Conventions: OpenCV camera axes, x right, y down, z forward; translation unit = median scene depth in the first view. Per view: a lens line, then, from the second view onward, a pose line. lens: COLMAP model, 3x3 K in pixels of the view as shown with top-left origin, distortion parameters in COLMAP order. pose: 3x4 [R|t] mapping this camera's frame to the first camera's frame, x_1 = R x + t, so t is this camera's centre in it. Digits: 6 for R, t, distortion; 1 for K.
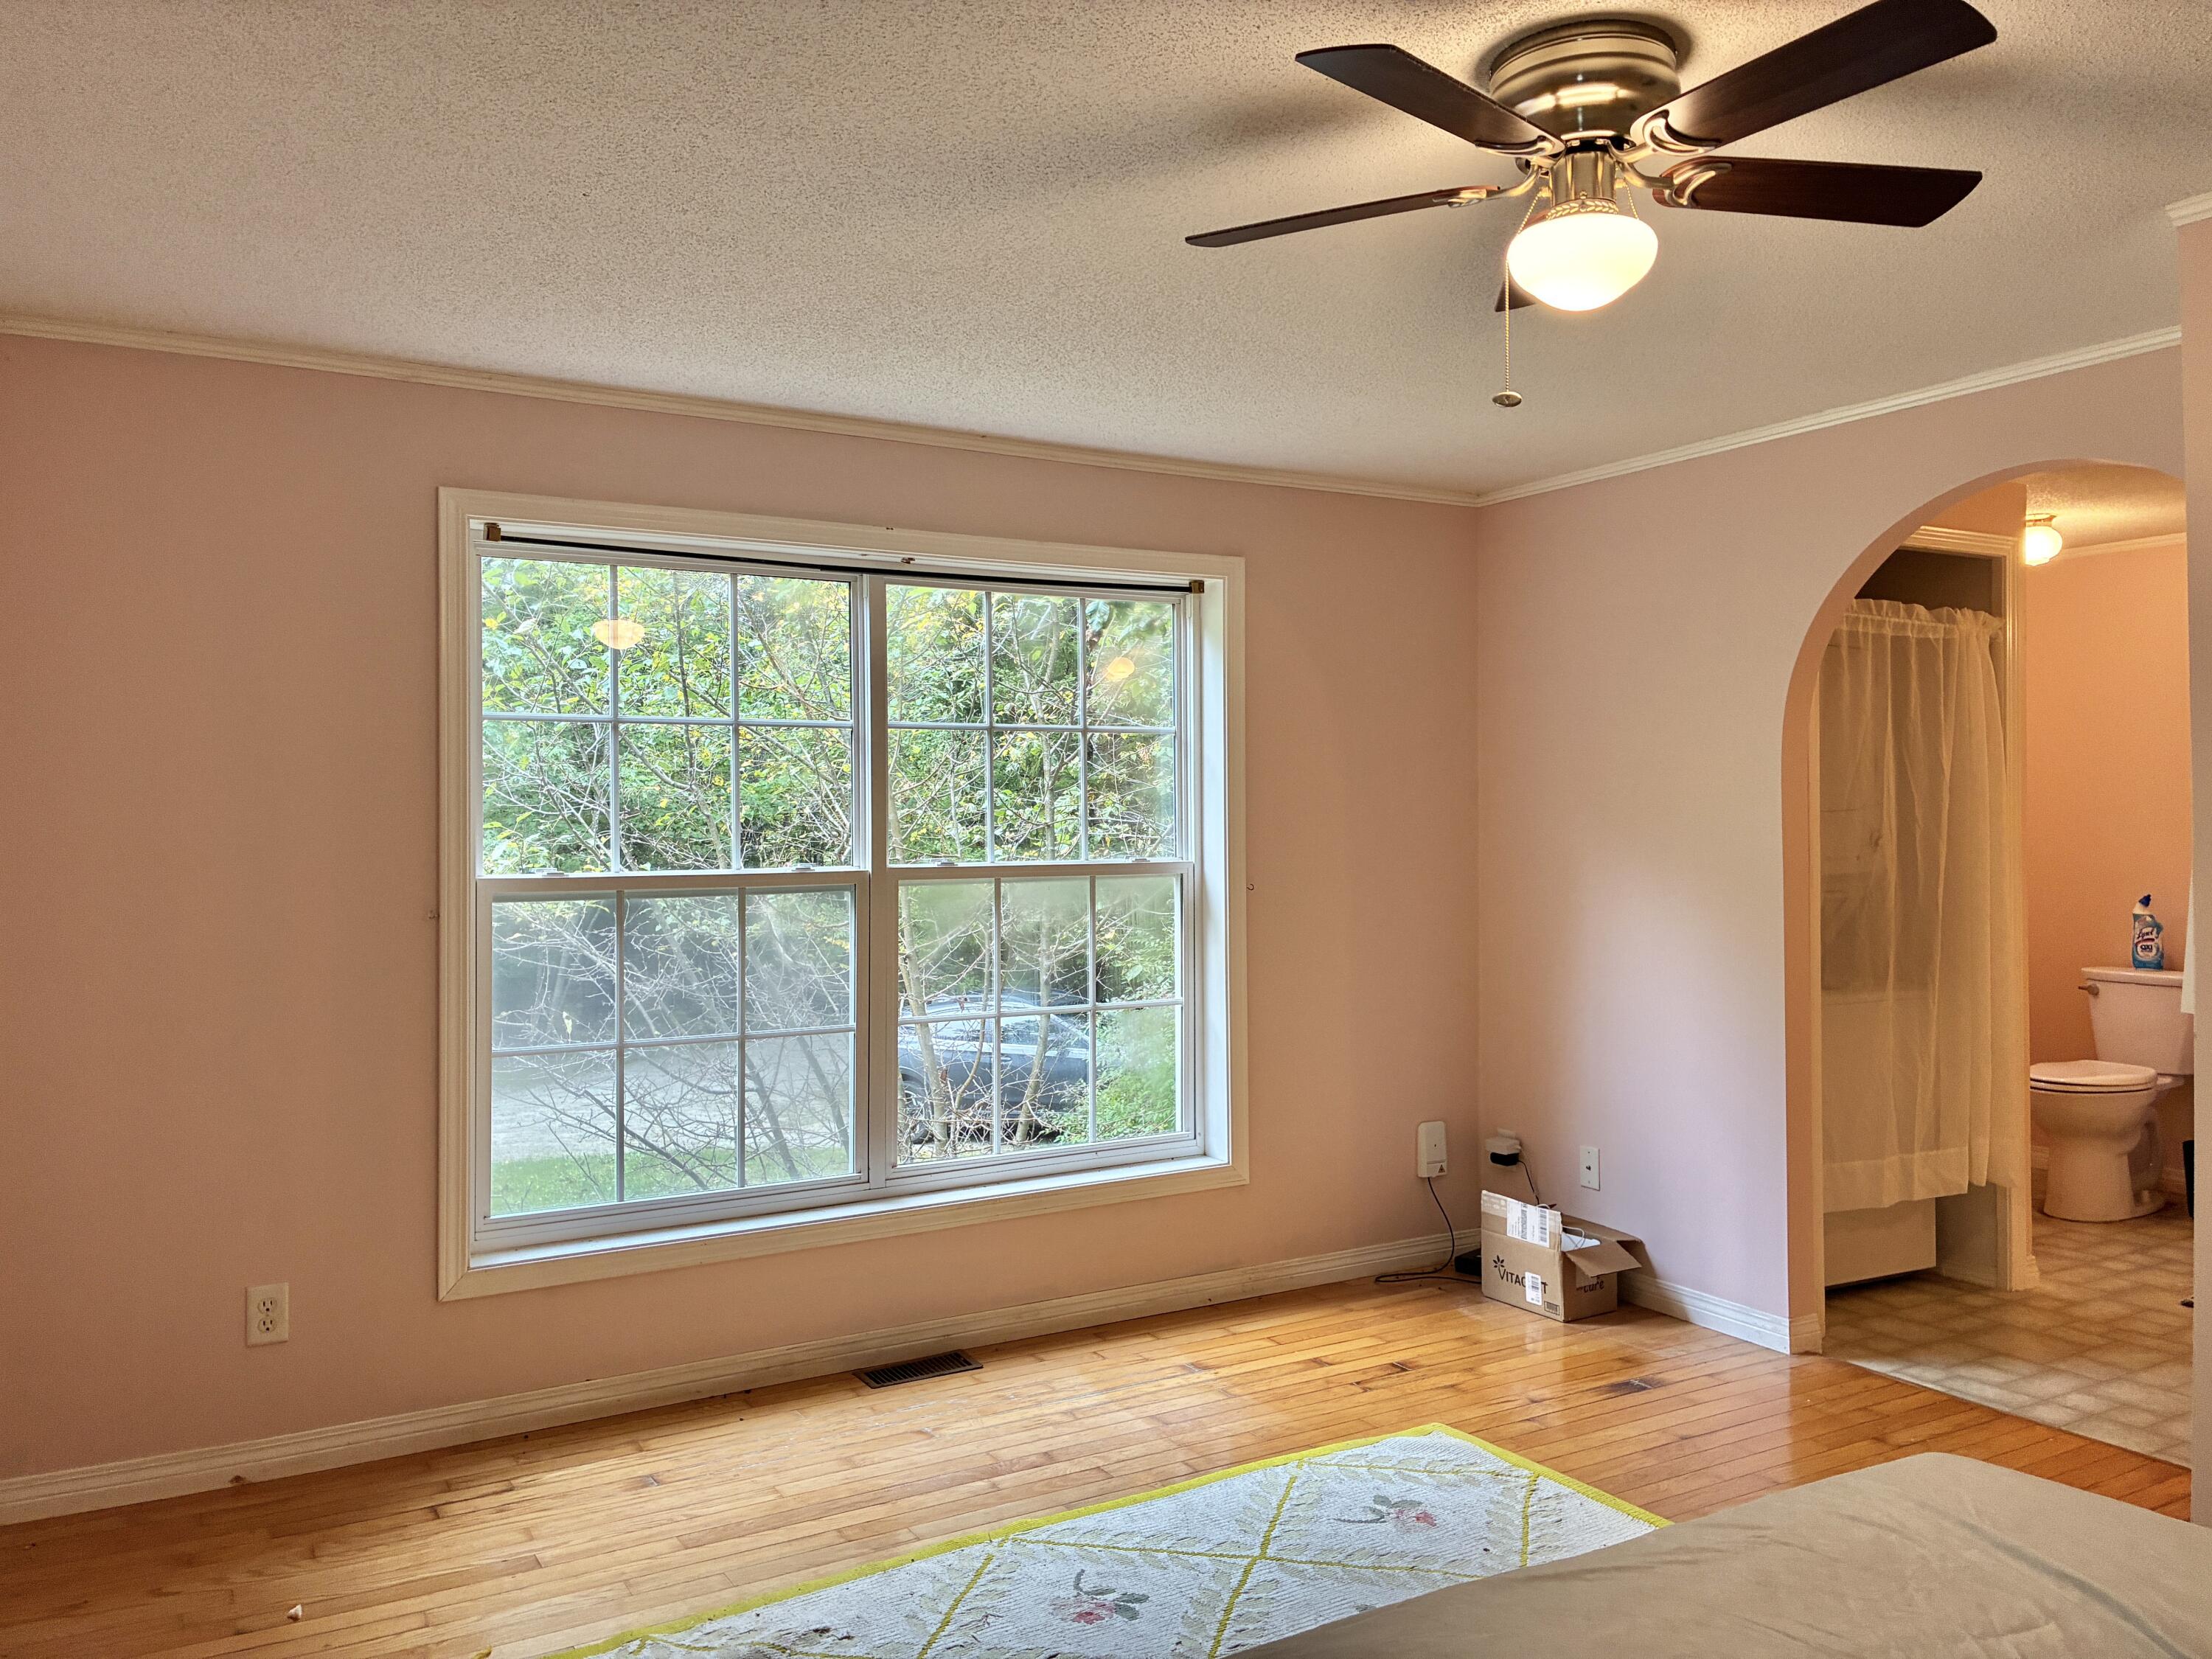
lens RADIAL K [[1667.7, 0, 1111.5], [0, 1667.7, 812.1], [0, 0, 1]] dist [0.078408, -0.102399]
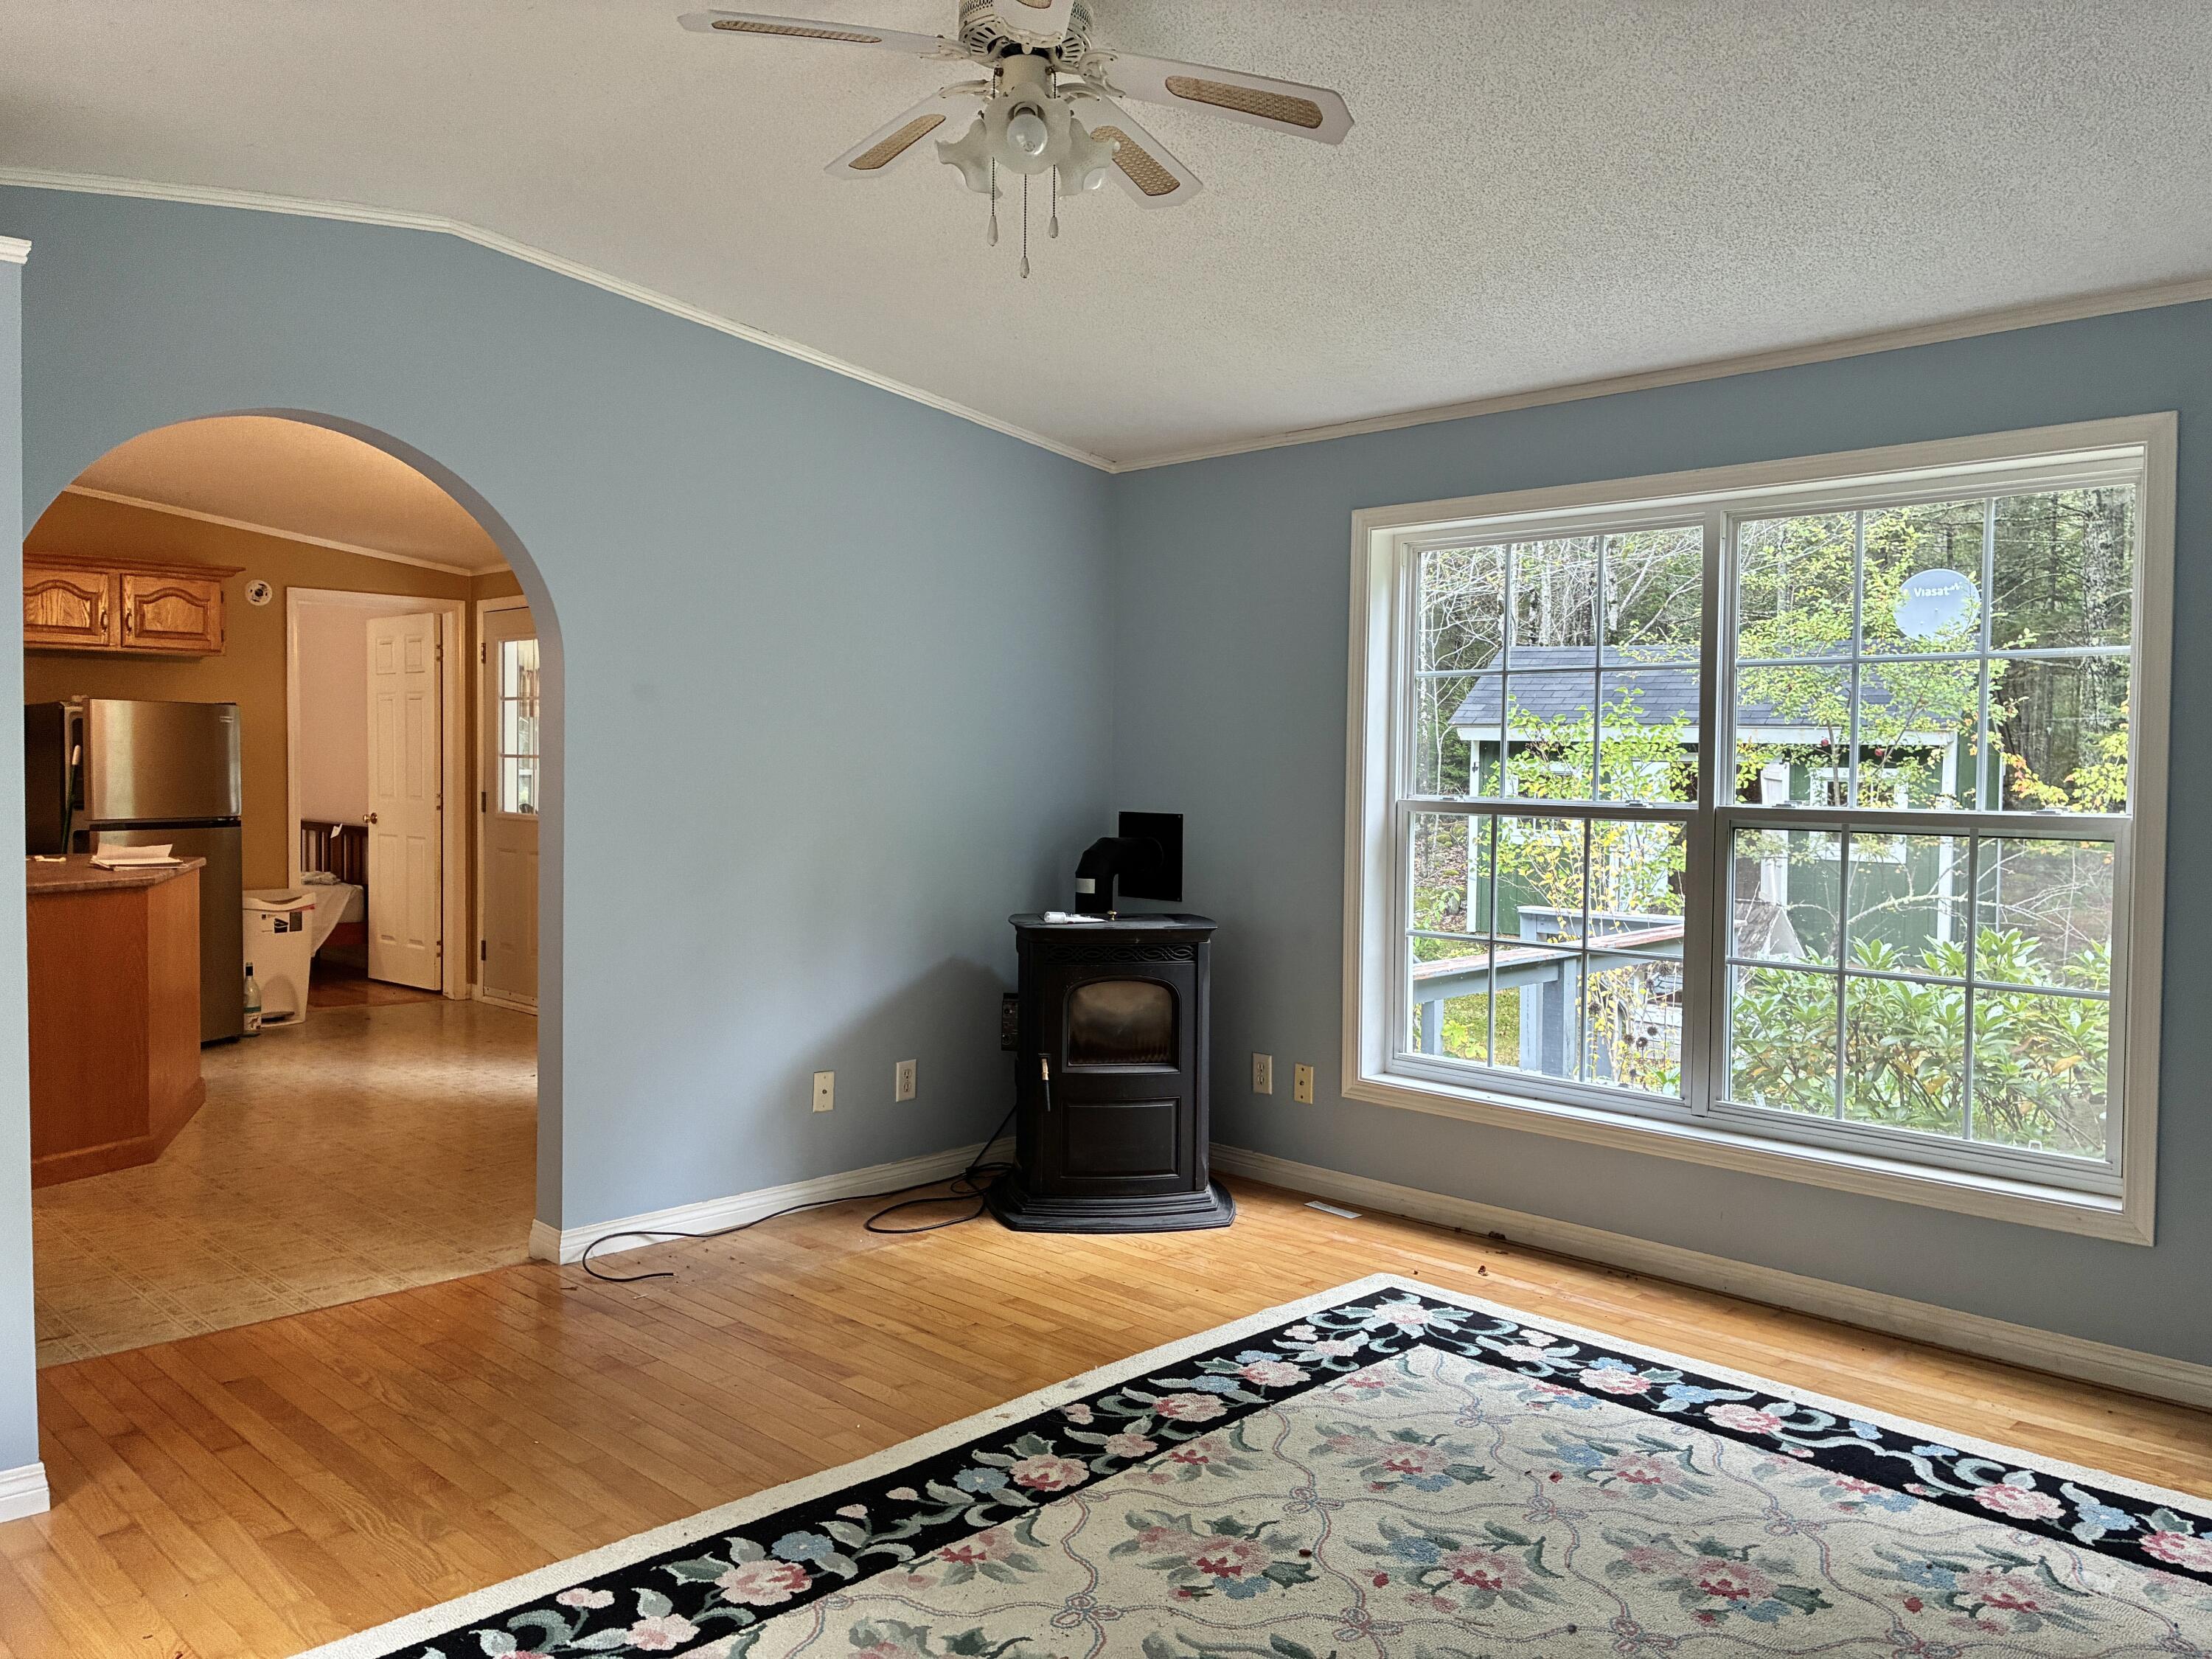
lens RADIAL K [[1667.7, 0, 1111.5], [0, 1667.7, 812.1], [0, 0, 1]] dist [0.078408, -0.102399]
pose [[0.271575, 0.043776, -0.961421, 0.762775], [-0.008180, 0.999034, 0.043178, -0.004668], [0.962383, -0.003862, 0.271671, 0.384489]]
